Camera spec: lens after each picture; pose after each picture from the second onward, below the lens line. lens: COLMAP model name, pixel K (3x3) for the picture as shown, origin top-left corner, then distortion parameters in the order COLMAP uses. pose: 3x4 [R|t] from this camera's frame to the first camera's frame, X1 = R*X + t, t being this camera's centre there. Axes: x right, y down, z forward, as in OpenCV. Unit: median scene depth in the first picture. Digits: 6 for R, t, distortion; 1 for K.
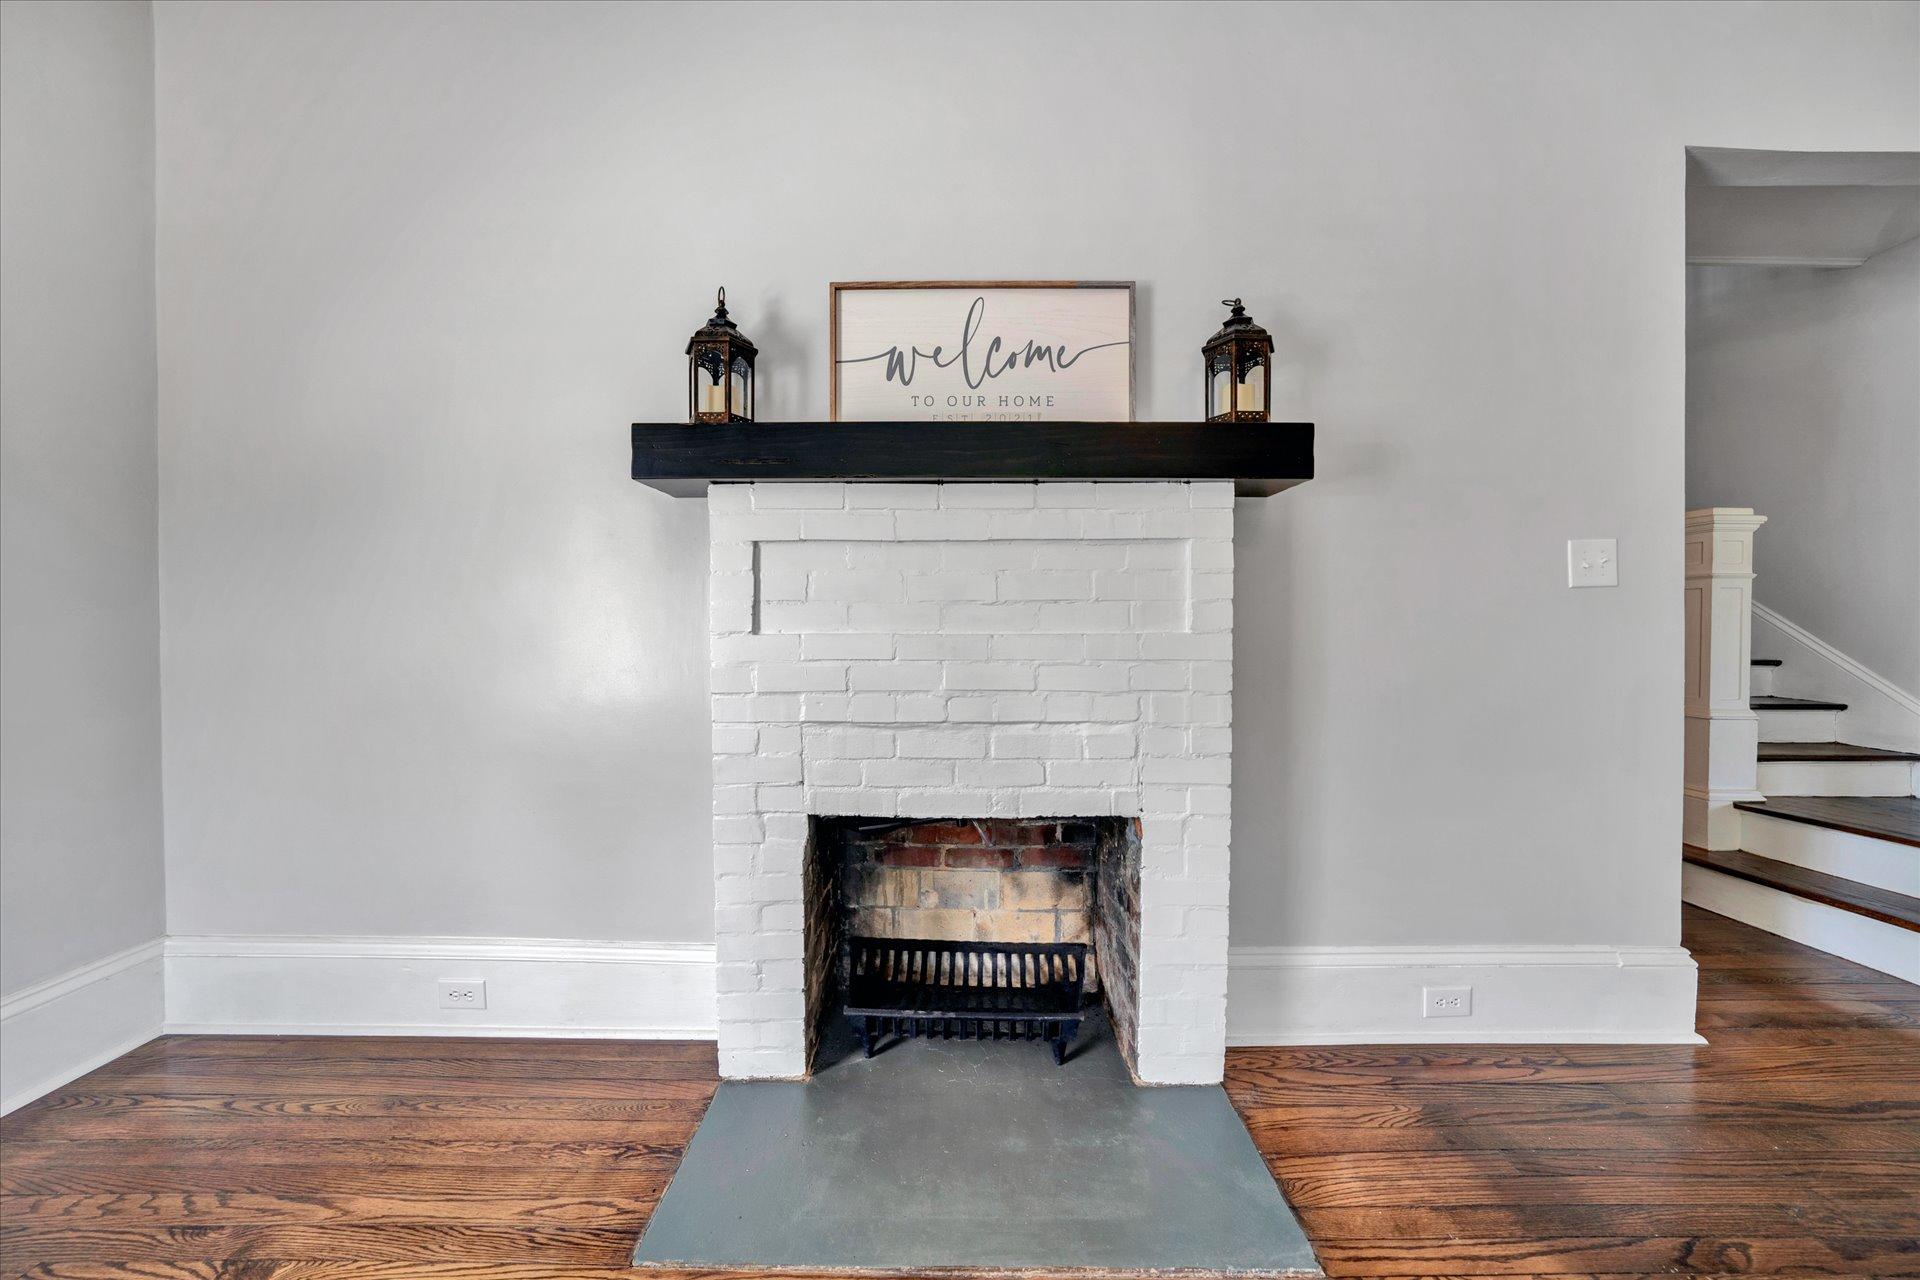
lens RADIAL K [[675.7, 0, 950.9], [0, 675.7, 635.7], [0, 0, 1]] dist [-0.028583, 0.007151]
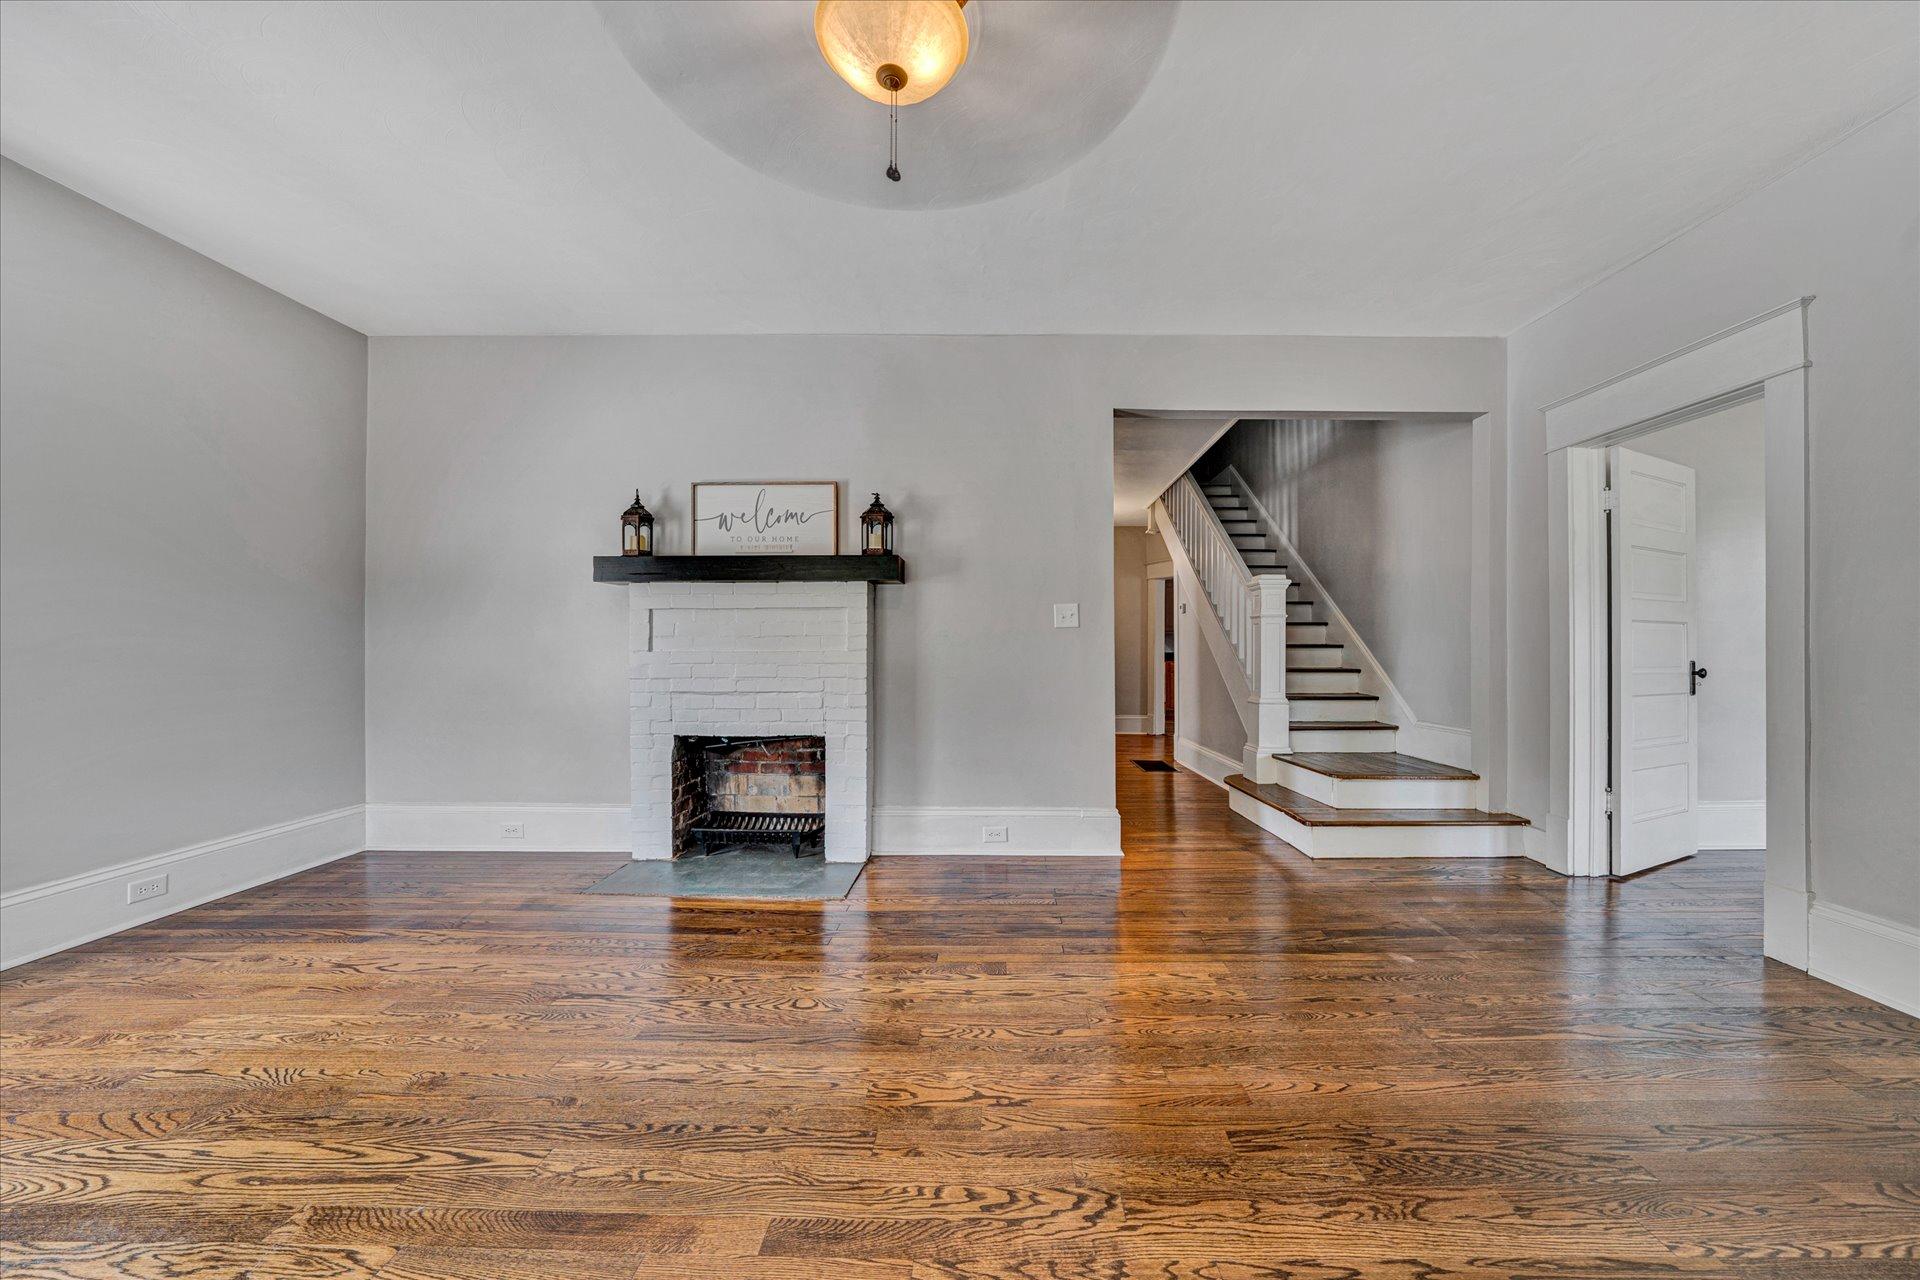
lens RADIAL K [[670.2, 0, 963.3], [0, 670.2, 645.2], [0, 0, 1]] dist [-0.032025, 0.007417]
pose [[0.999973, -0.001285, -0.007169, 0.674023], [0.001156, 0.999839, -0.017910, 0.015336], [0.007191, 0.017901, 0.999814, -1.045163]]
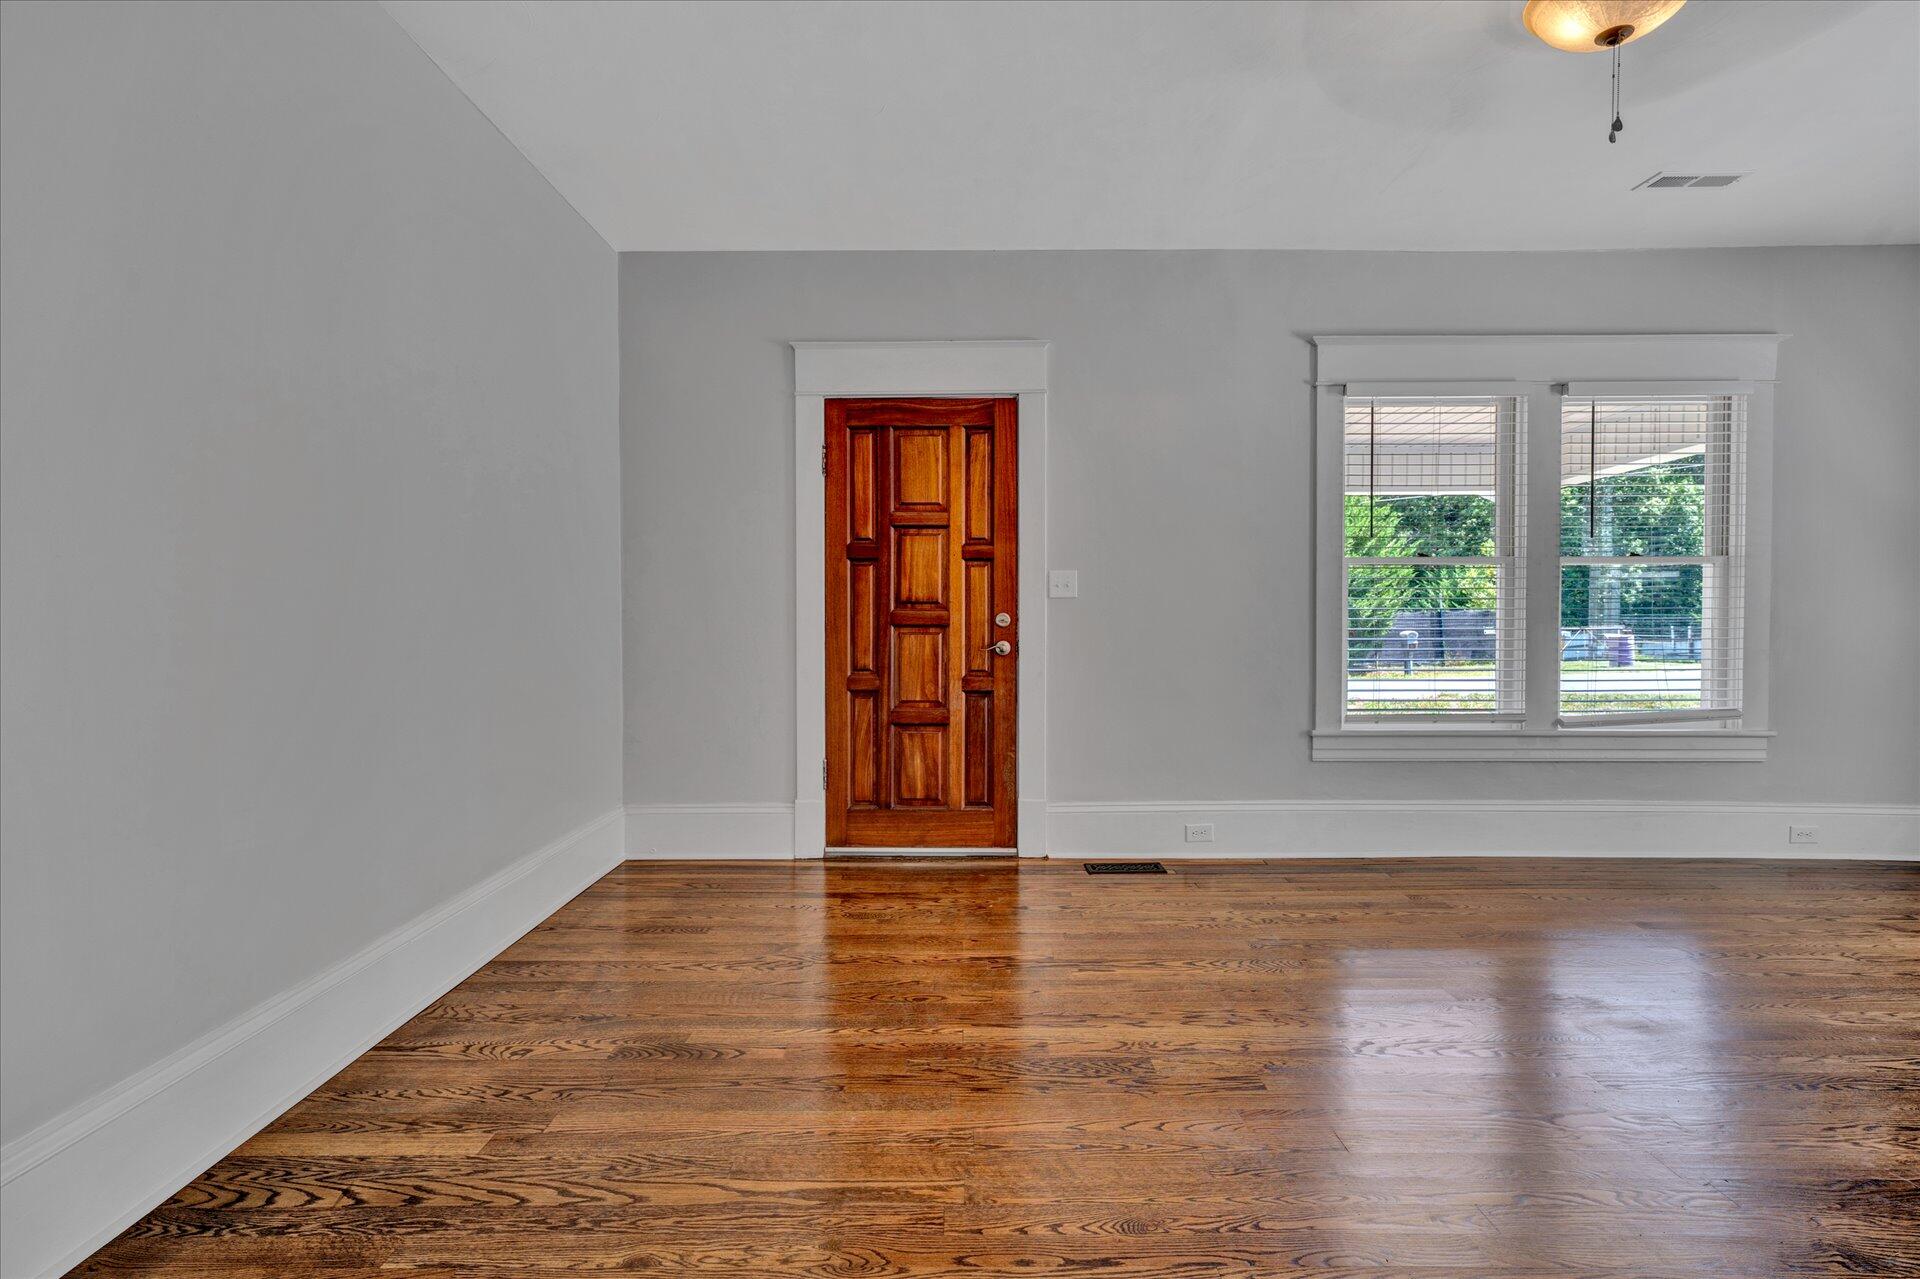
lens RADIAL K [[948.7, 0, 911.0], [0, 948.7, 635.8], [0, 0, 1]] dist [-0.000257, 0.000578]
pose [[-0.999998, 0.002056, 0.000352, 1.465745], [0.002065, 0.999618, 0.027567, -0.006238], [-0.000295, 0.027568, -0.999620, 1.029394]]
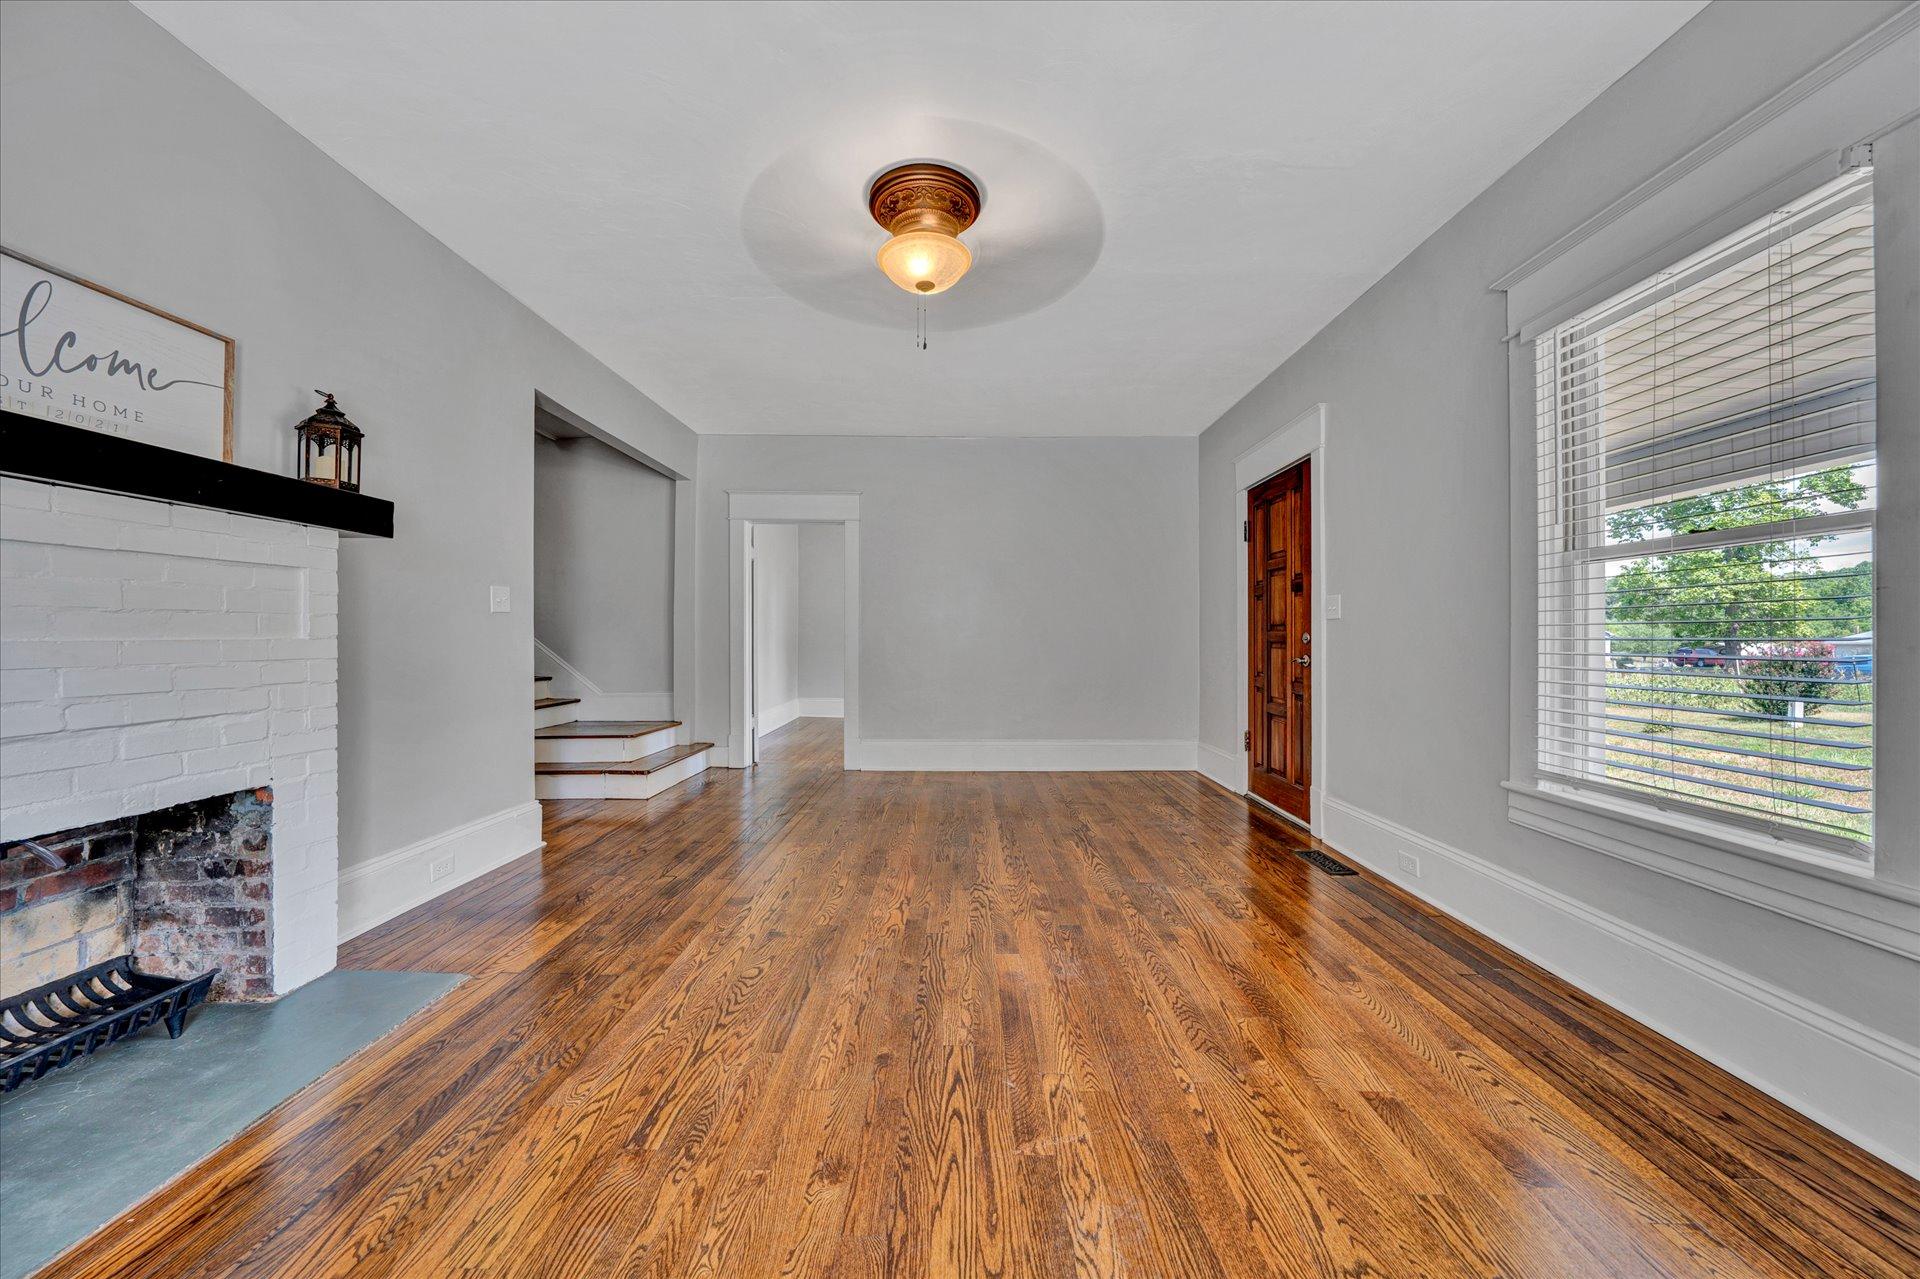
lens RADIAL K [[675.7, 0, 950.9], [0, 675.7, 635.2], [0, 0, 1]] dist [-0.028583, 0.007151]
pose [[0.018821, 0.001546, 0.999822, -0.845638], [0.009999, 0.999949, -0.001735, 0.003491], [-0.999773, 0.010030, 0.018804, -0.271198]]
